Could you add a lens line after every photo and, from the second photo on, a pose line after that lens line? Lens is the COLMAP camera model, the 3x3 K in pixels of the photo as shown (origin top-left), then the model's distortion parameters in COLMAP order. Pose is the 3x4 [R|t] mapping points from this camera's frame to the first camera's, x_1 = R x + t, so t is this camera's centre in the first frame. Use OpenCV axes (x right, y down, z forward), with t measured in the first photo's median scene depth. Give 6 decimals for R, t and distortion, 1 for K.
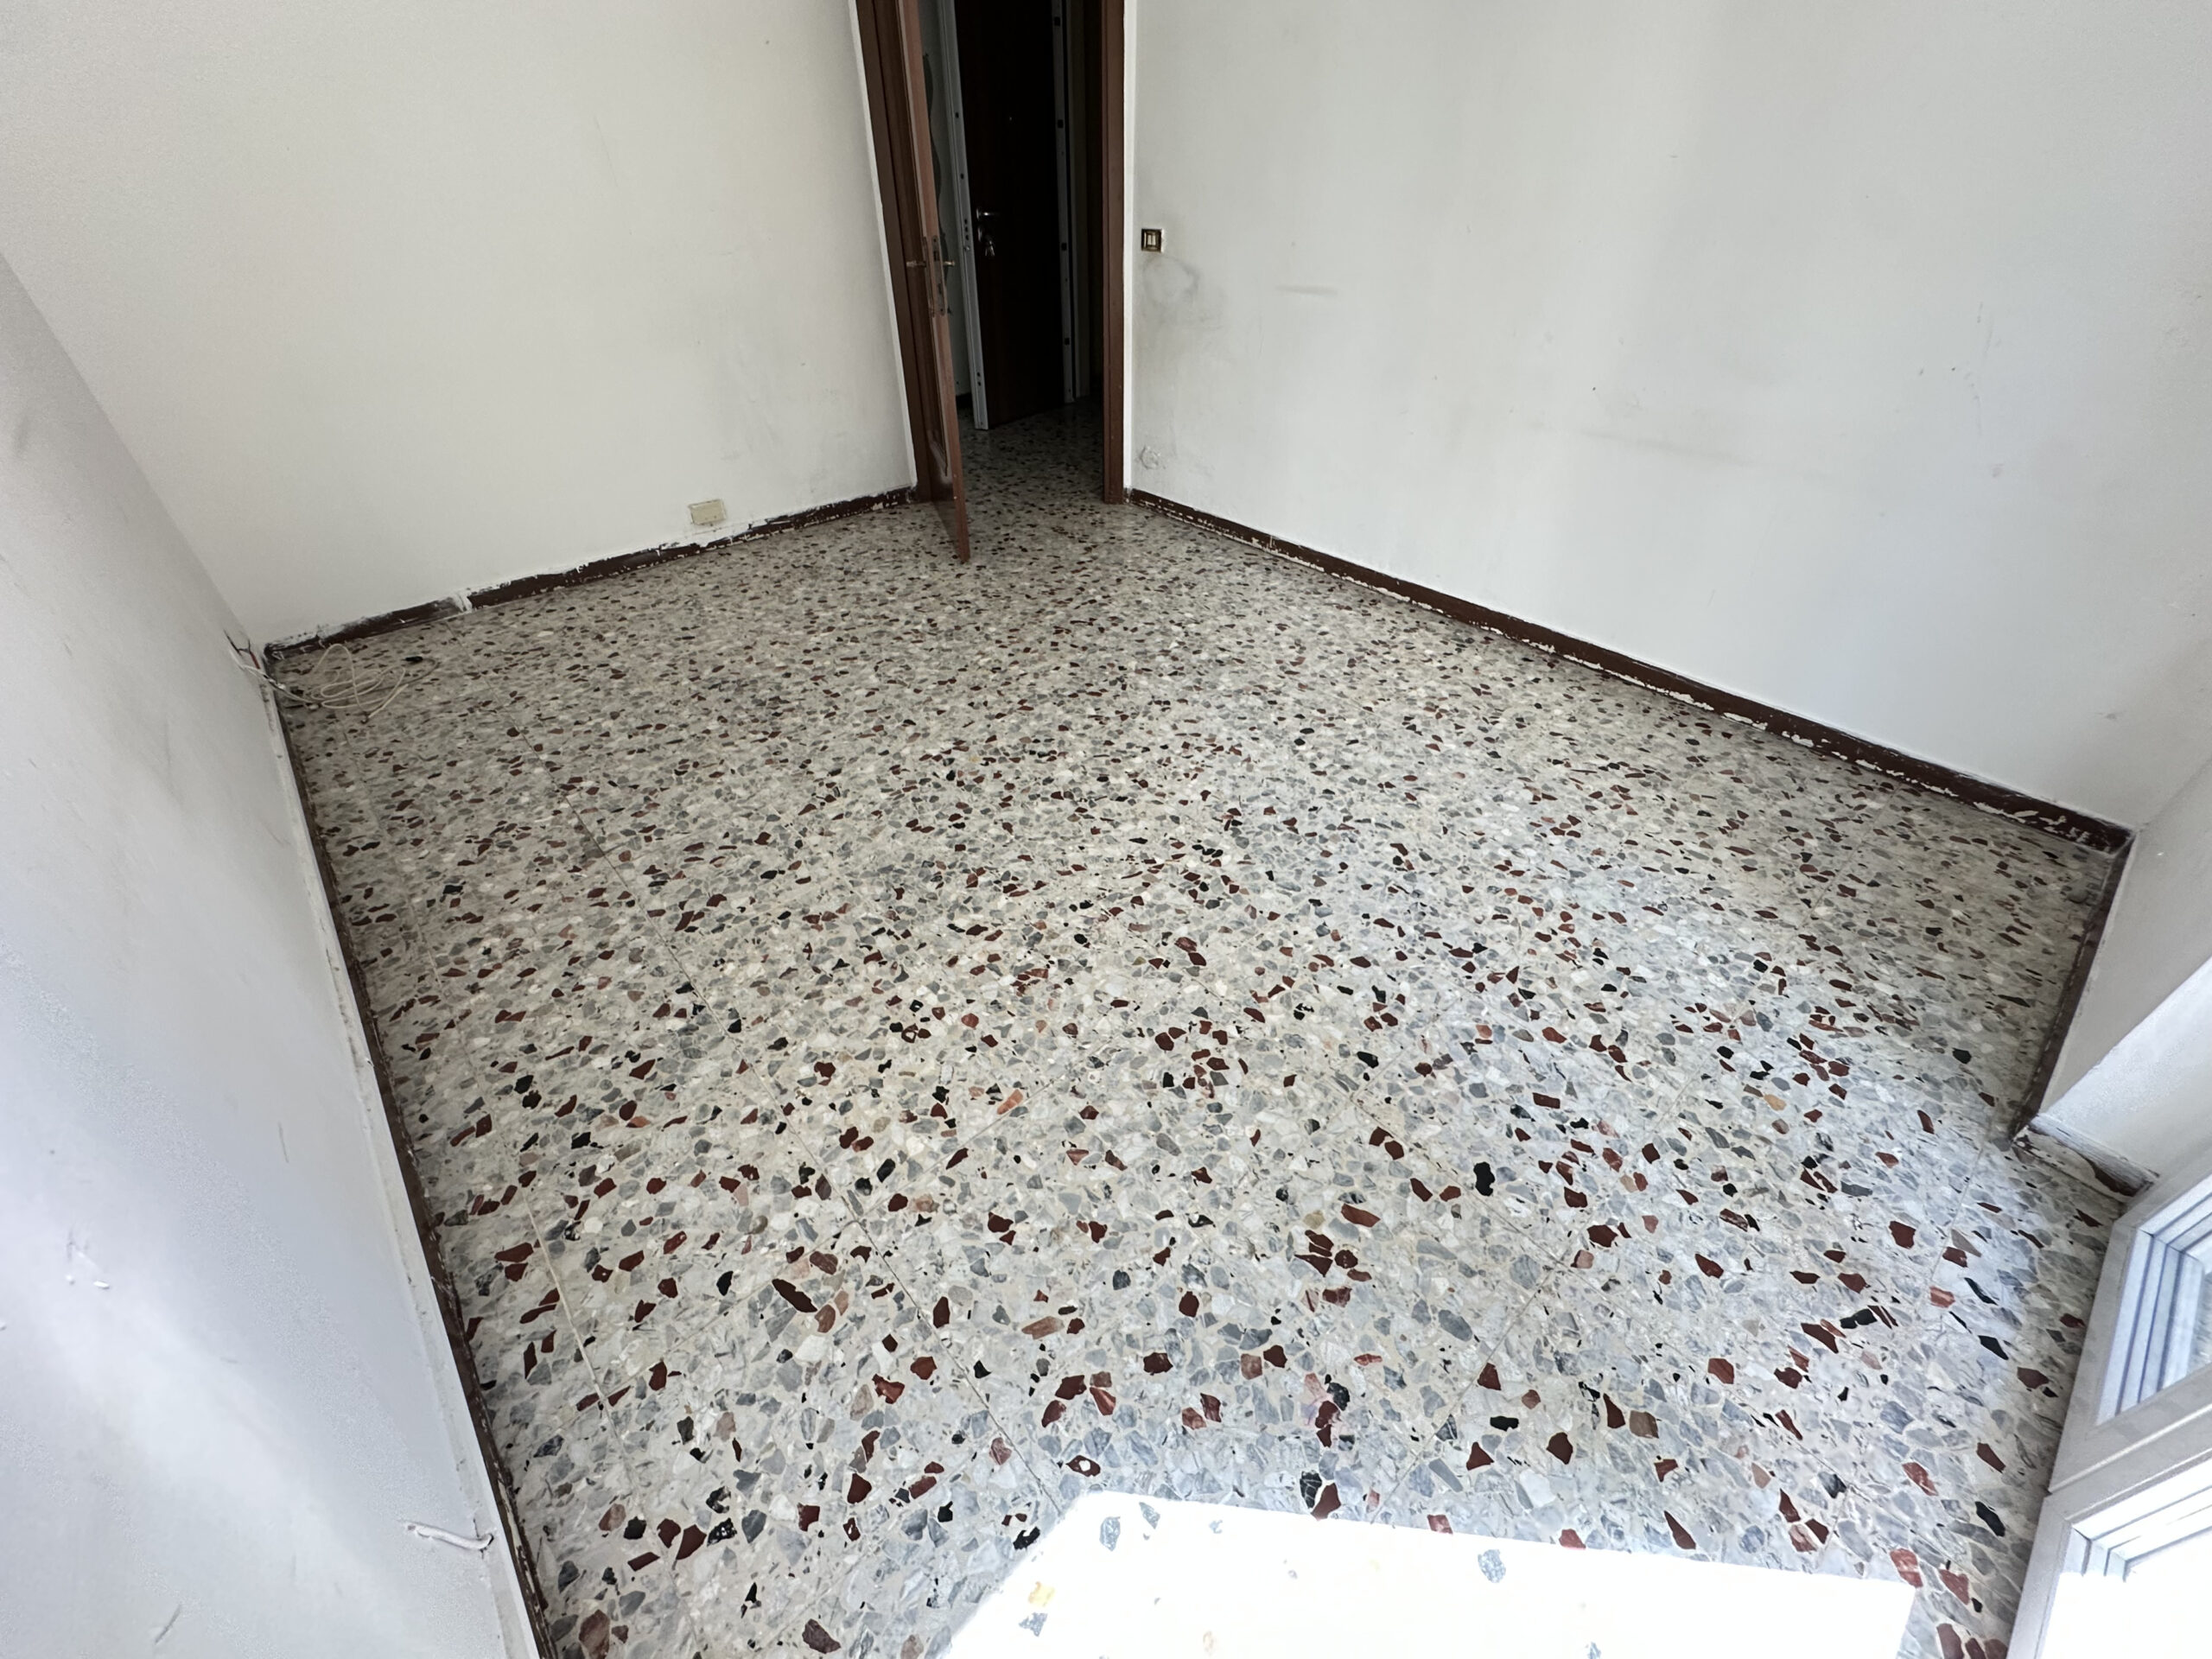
lens RADIAL K [[883.5, 0, 1110.0], [0, 883.5, 830.4], [0, 0, 1]] dist [-0.005935, 0.001351]
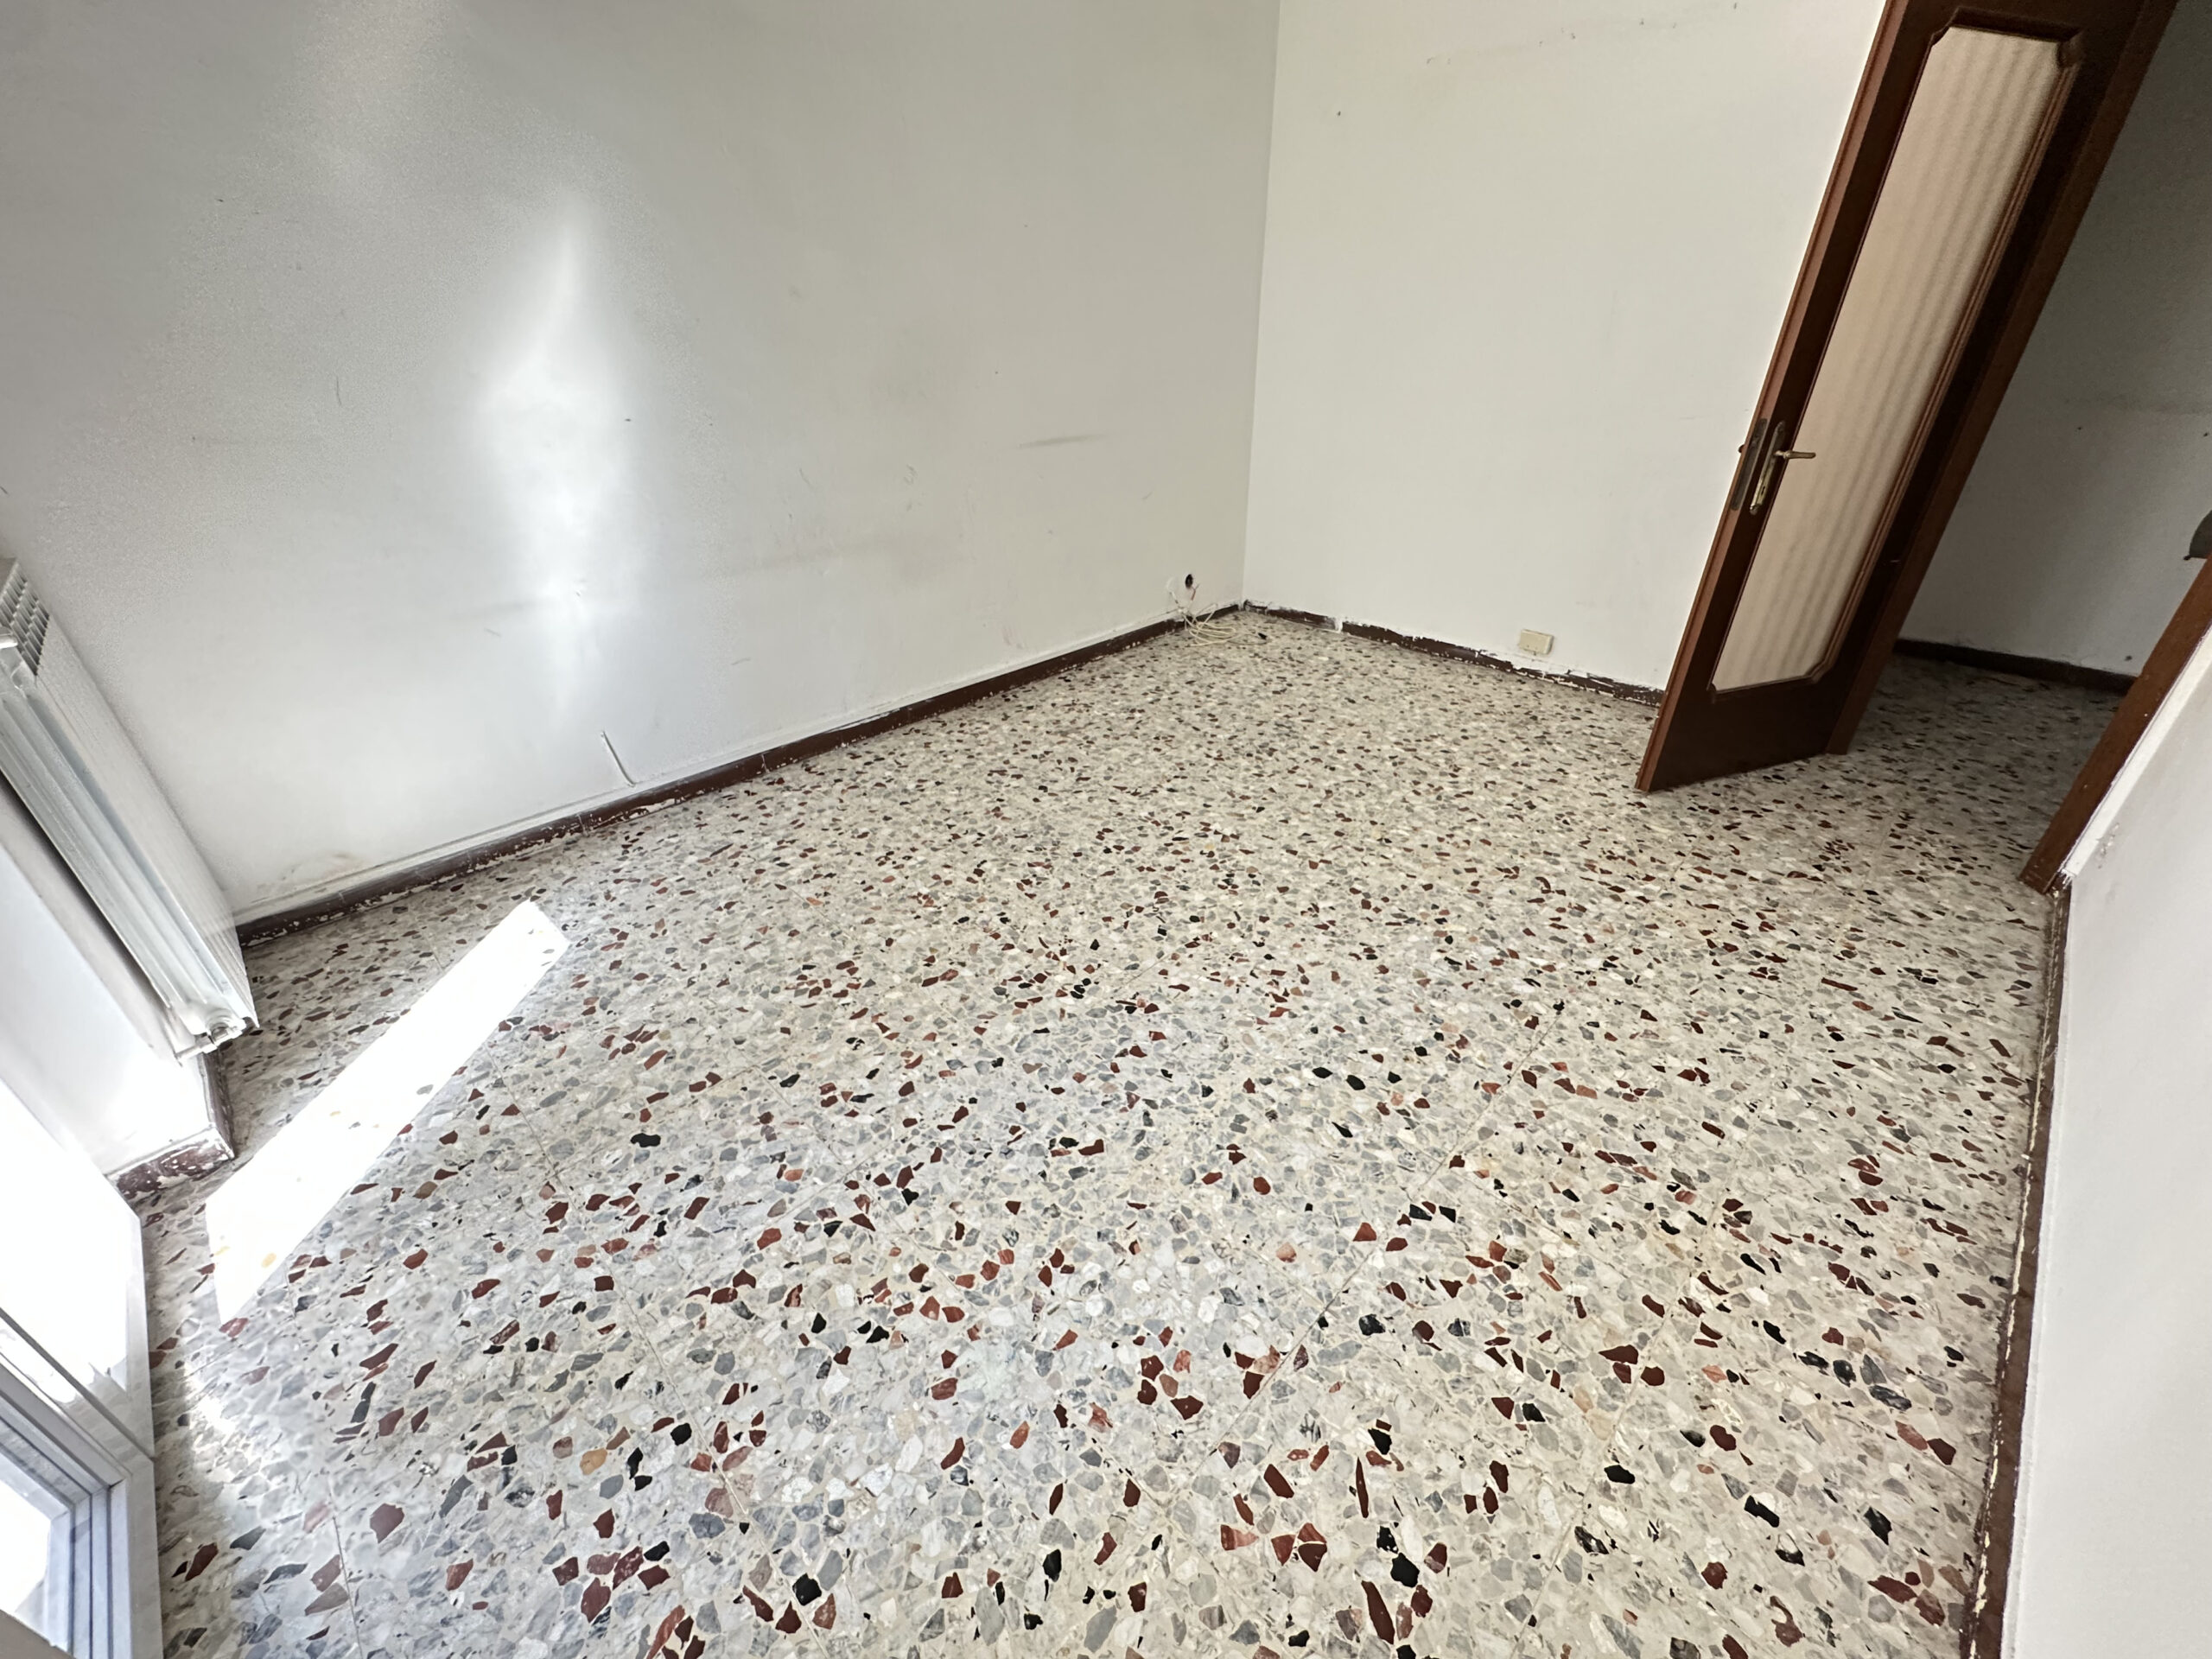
lens RADIAL K [[883.5, 0, 1110.4], [0, 883.5, 830.2], [0, 0, 1]] dist [-0.005935, 0.001351]
pose [[0.063556, 0.500352, -0.863486, 0.923299], [-0.603318, 0.708488, 0.366131, -0.507886], [0.794964, 0.497687, 0.346900, 0.639632]]
